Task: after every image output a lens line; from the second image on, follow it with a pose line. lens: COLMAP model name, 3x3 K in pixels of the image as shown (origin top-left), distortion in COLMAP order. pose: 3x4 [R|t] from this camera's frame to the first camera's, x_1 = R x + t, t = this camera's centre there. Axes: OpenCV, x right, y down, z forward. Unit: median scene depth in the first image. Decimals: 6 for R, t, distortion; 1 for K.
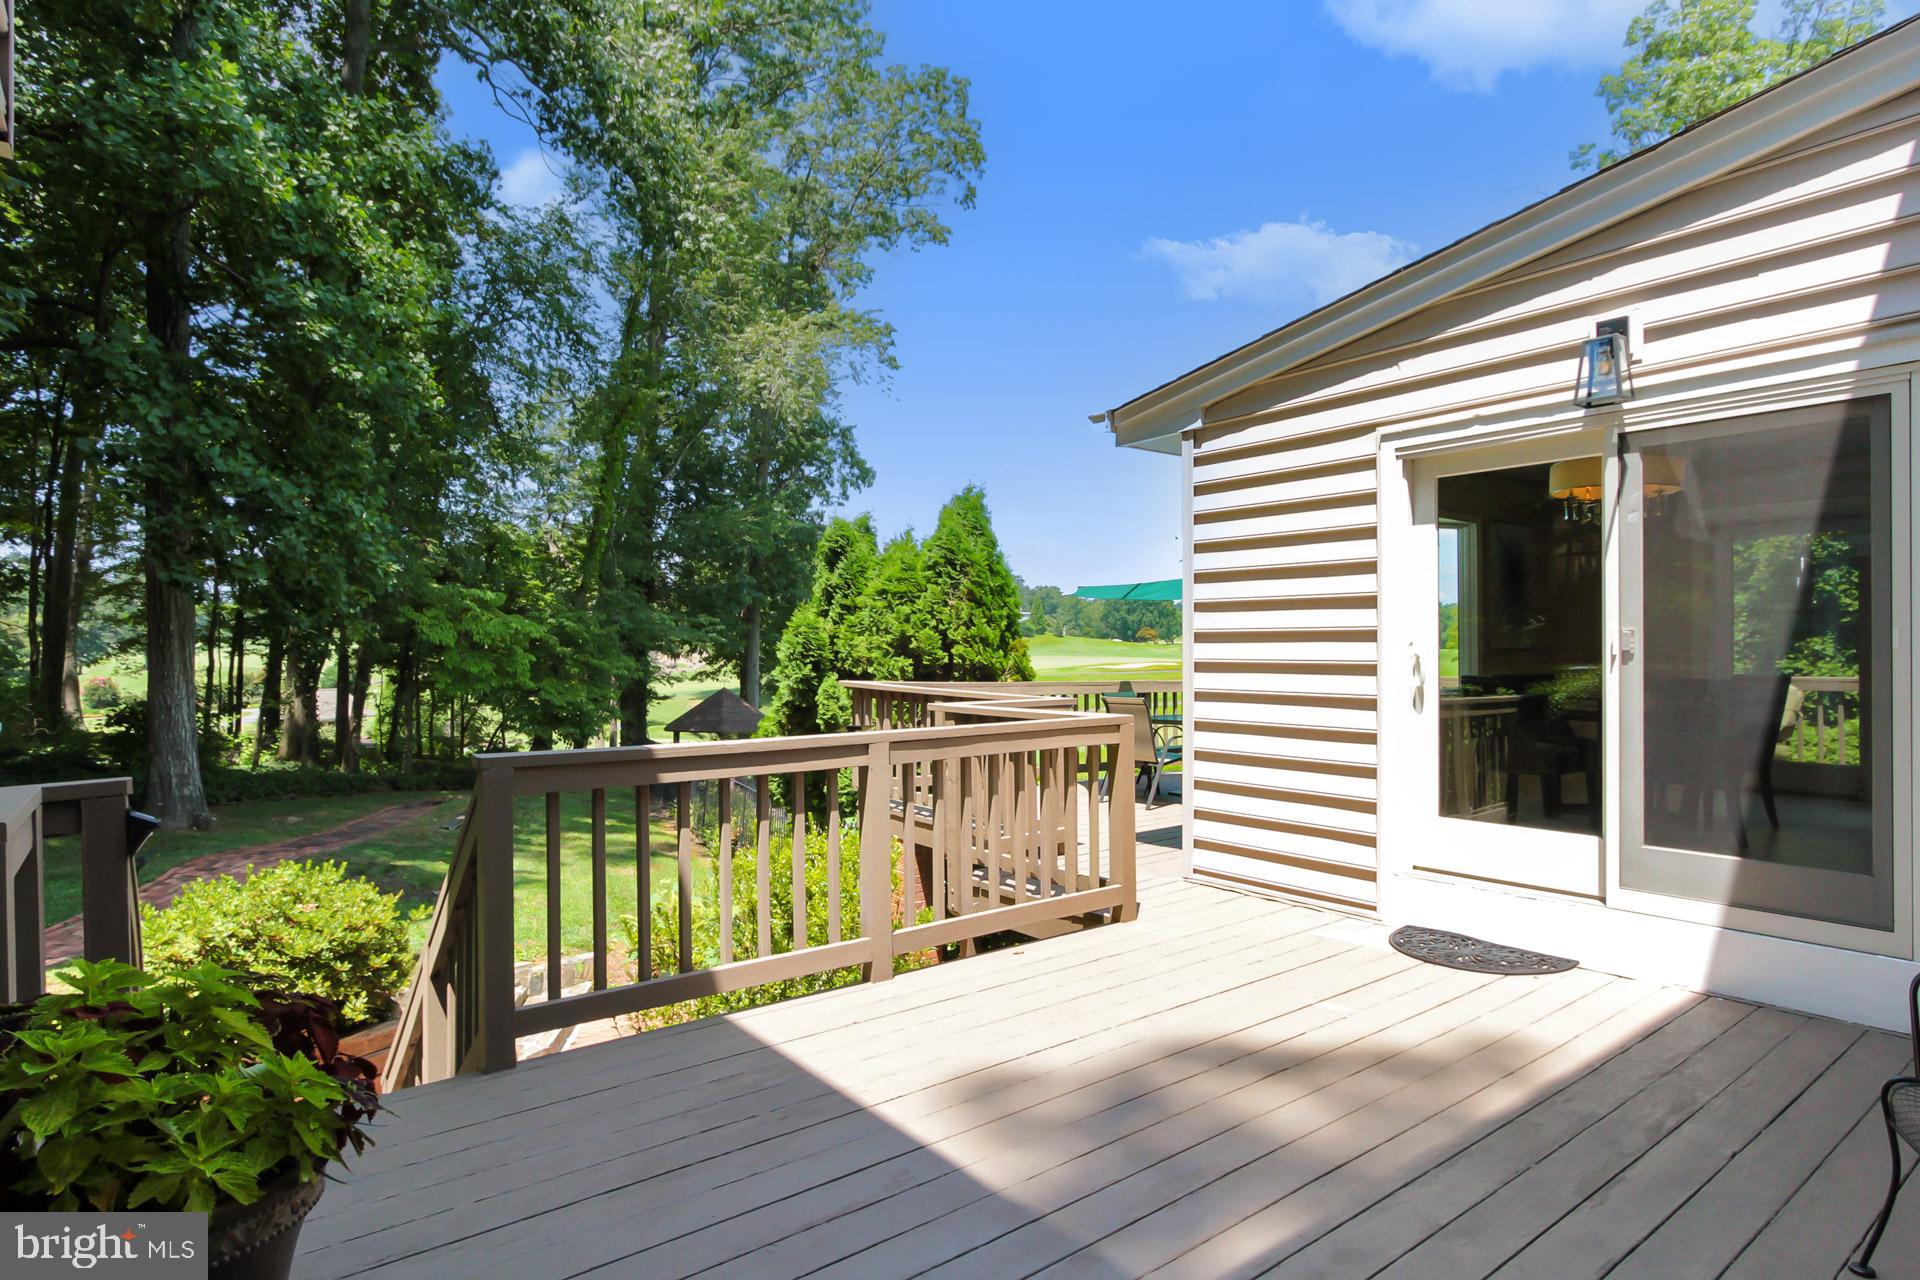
lens RADIAL K [[1005.4, 0, 911.3], [0, 1005.4, 620.0], [0, 0, 1]] dist [0.008445, 0.005410]
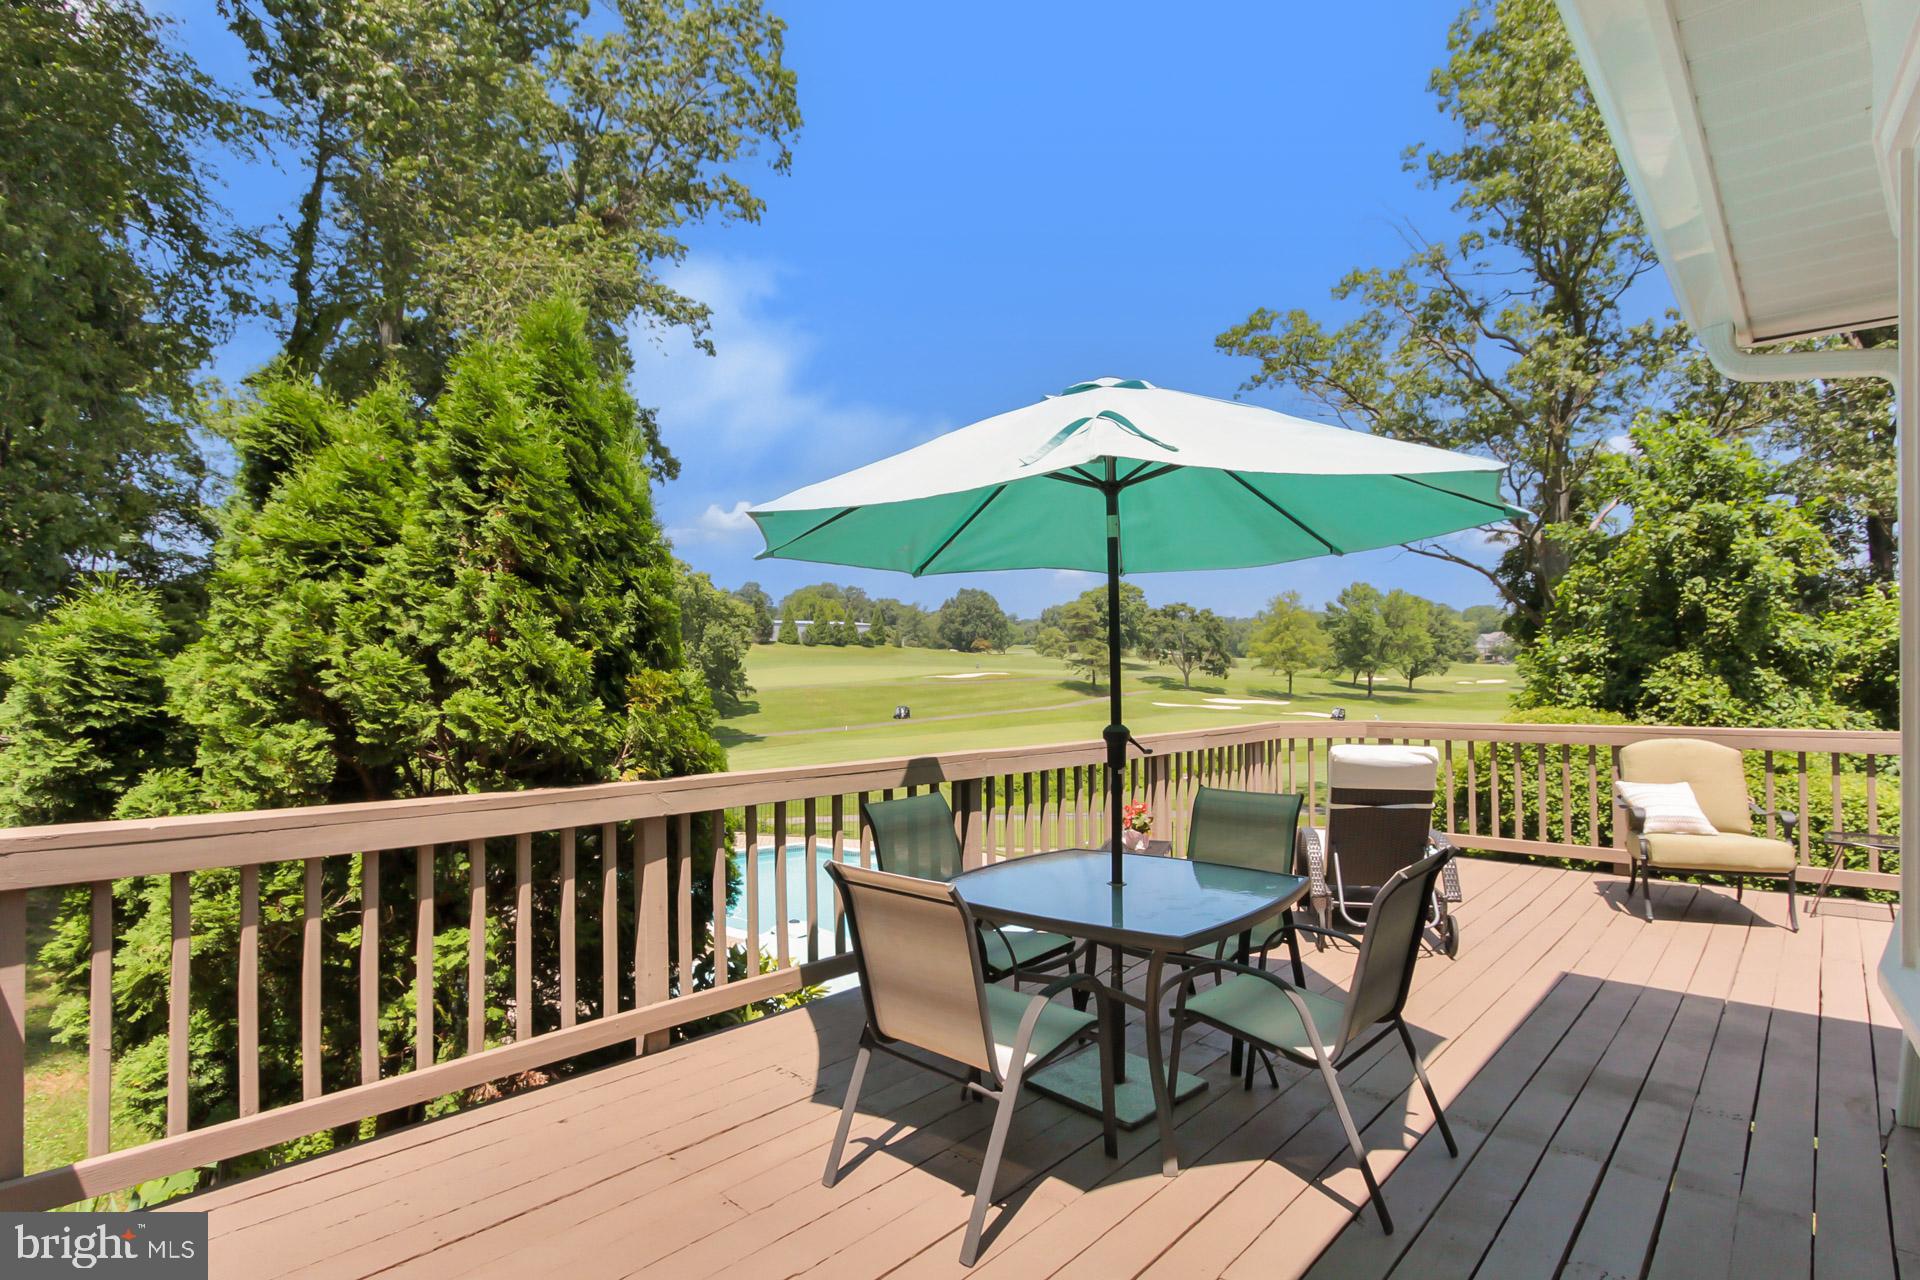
lens RADIAL K [[947.4, 0, 910.7], [0, 947.4, 647.2], [0, 0, 1]] dist [0.007866, 0.000517]
pose [[0.987743, 0.000800, 0.156088, 0.064408], [-0.003417, 0.999858, 0.016499, 0.001508], [-0.156053, -0.016830, 0.987605, 0.268127]]
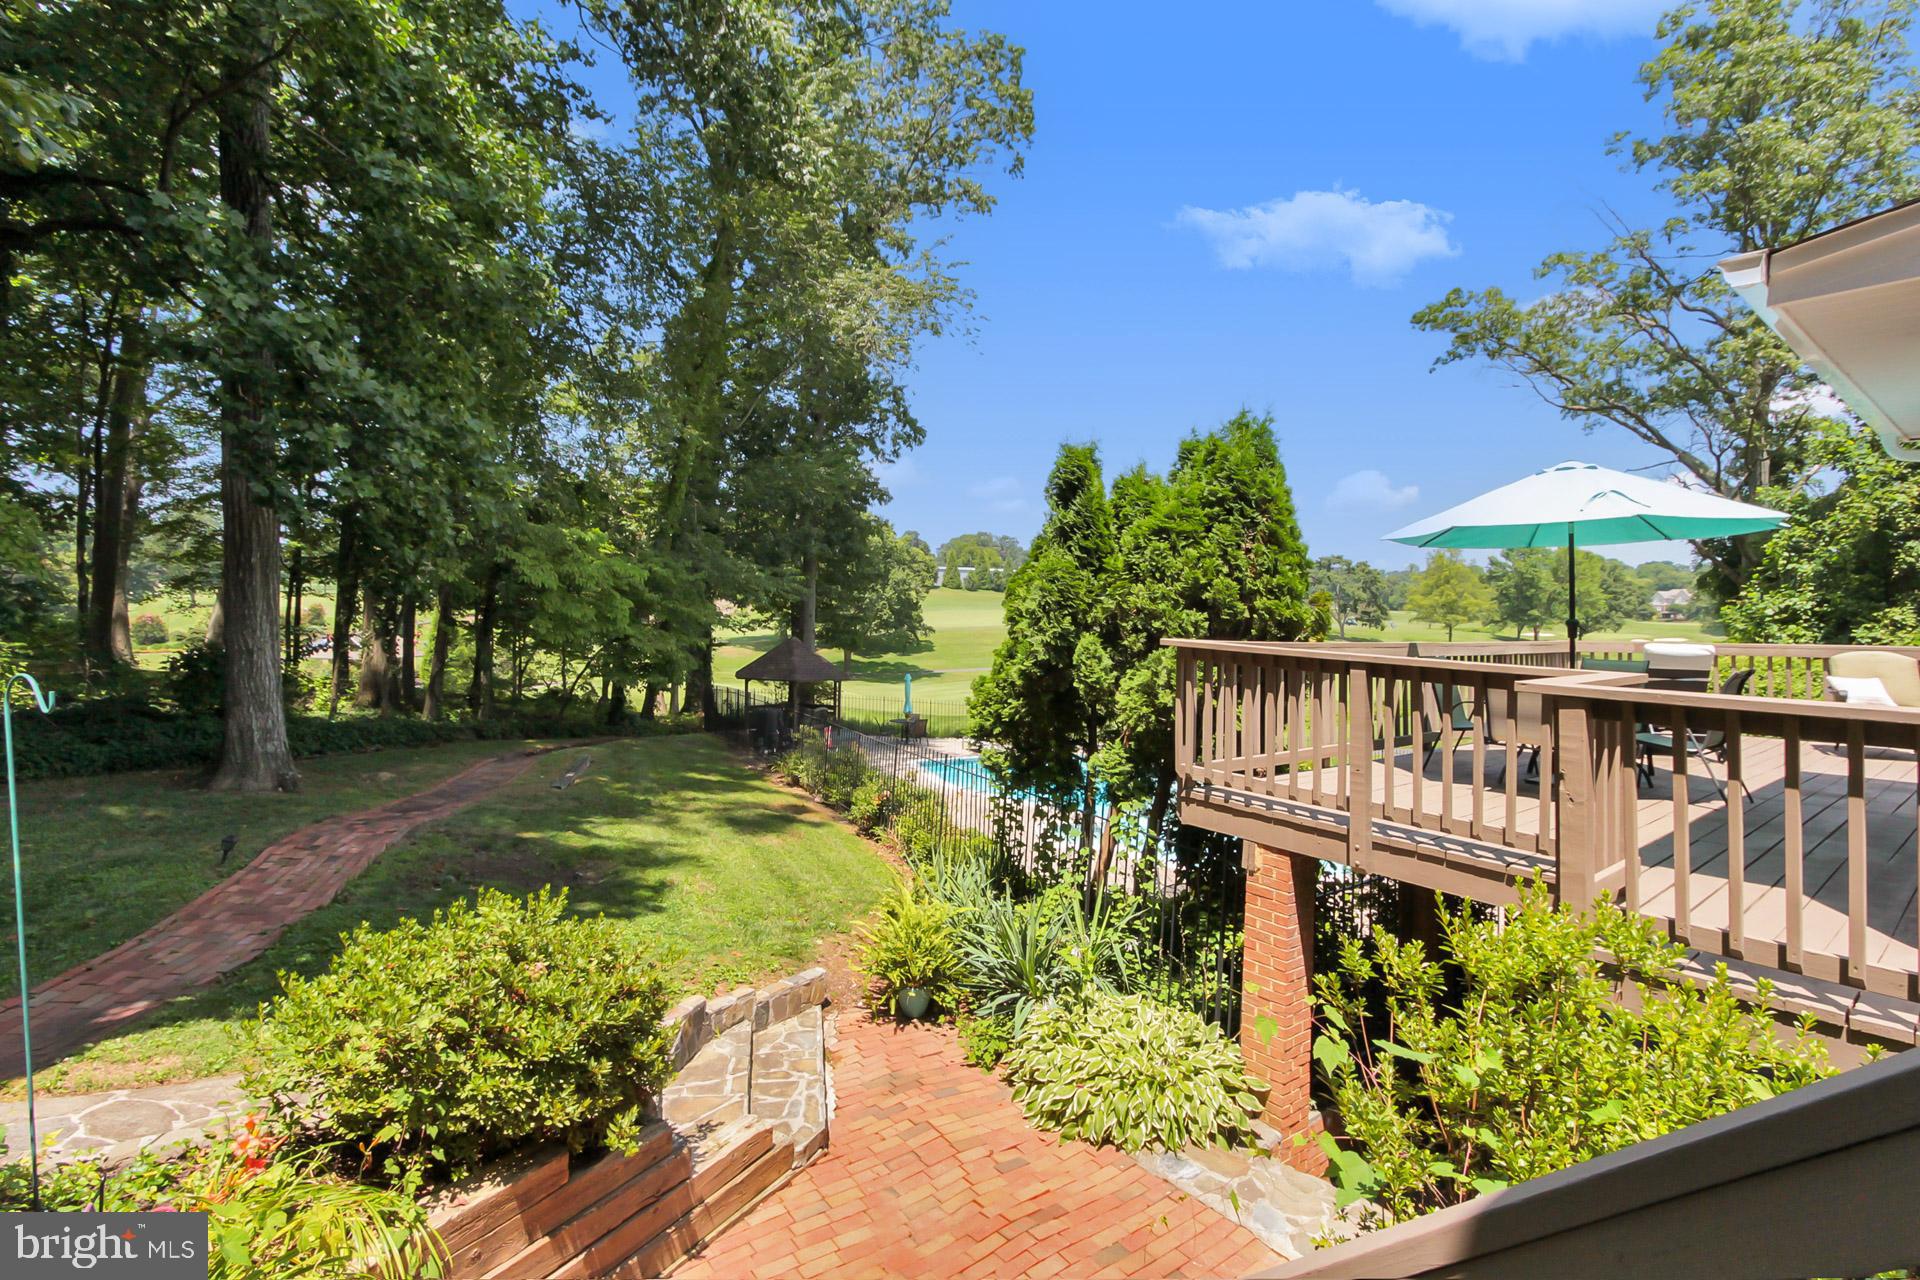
lens RADIAL K [[905.0, 0, 936.6], [0, 905.0, 598.6], [0, 0, 1]] dist [0.023738, -0.002927]
pose [[0.999118, 0.019512, 0.037194, -0.104017], [-0.020399, 0.999513, 0.023628, 0.006151], [-0.036715, -0.024366, 0.999029, 0.114257]]
